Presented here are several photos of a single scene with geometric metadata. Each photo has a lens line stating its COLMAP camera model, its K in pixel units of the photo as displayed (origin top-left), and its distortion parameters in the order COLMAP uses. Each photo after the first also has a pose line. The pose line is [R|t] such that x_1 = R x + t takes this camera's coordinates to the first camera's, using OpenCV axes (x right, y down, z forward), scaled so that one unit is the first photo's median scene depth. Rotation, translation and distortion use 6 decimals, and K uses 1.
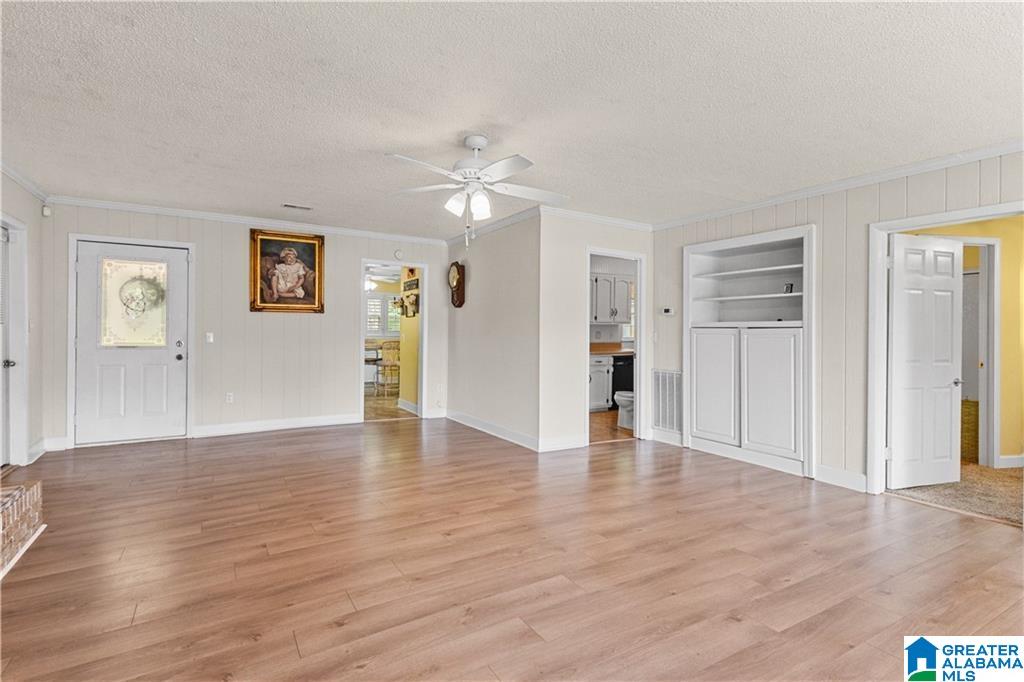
lens RADIAL K [[491.6, 0, 511.5], [0, 491.6, 335.4], [0, 0, 1]] dist [0.006469, 0.000138]
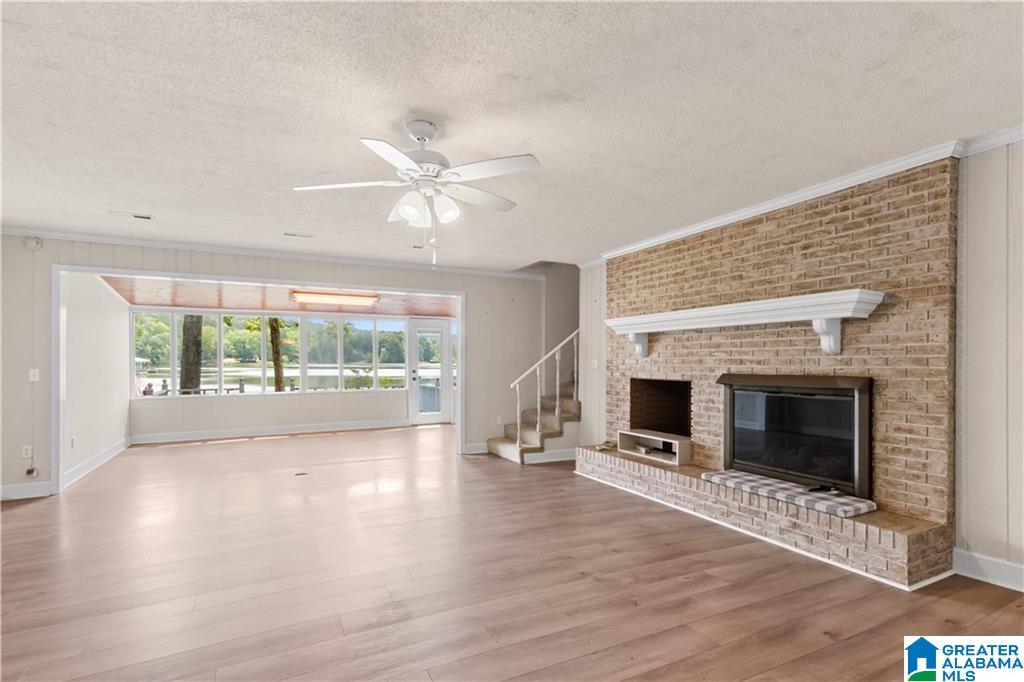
lens RADIAL K [[491.6, 0, 516.6], [0, 491.6, 359.6], [0, 0, 1]] dist [0.006469, 0.000138]
pose [[-0.998910, -0.010135, 0.045565, -0.166538], [-0.010368, 0.999934, -0.004871, -0.008156], [-0.045512, -0.005338, -0.998950, 1.121843]]
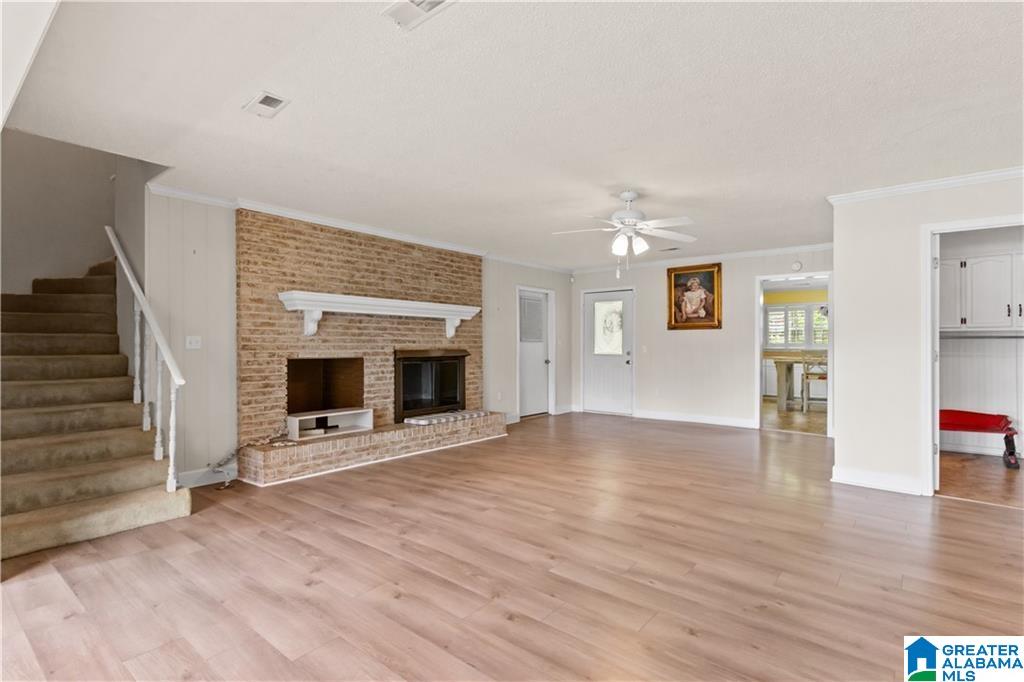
lens RADIAL K [[491.6, 0, 530.8], [0, 491.6, 341.2], [0, 0, 1]] dist [0.006469, 0.000138]
pose [[0.368553, -0.013651, -0.929507, 0.652343], [-0.000945, 0.999886, -0.015060, 0.003692], [0.929606, 0.006429, 0.368498, 0.174648]]
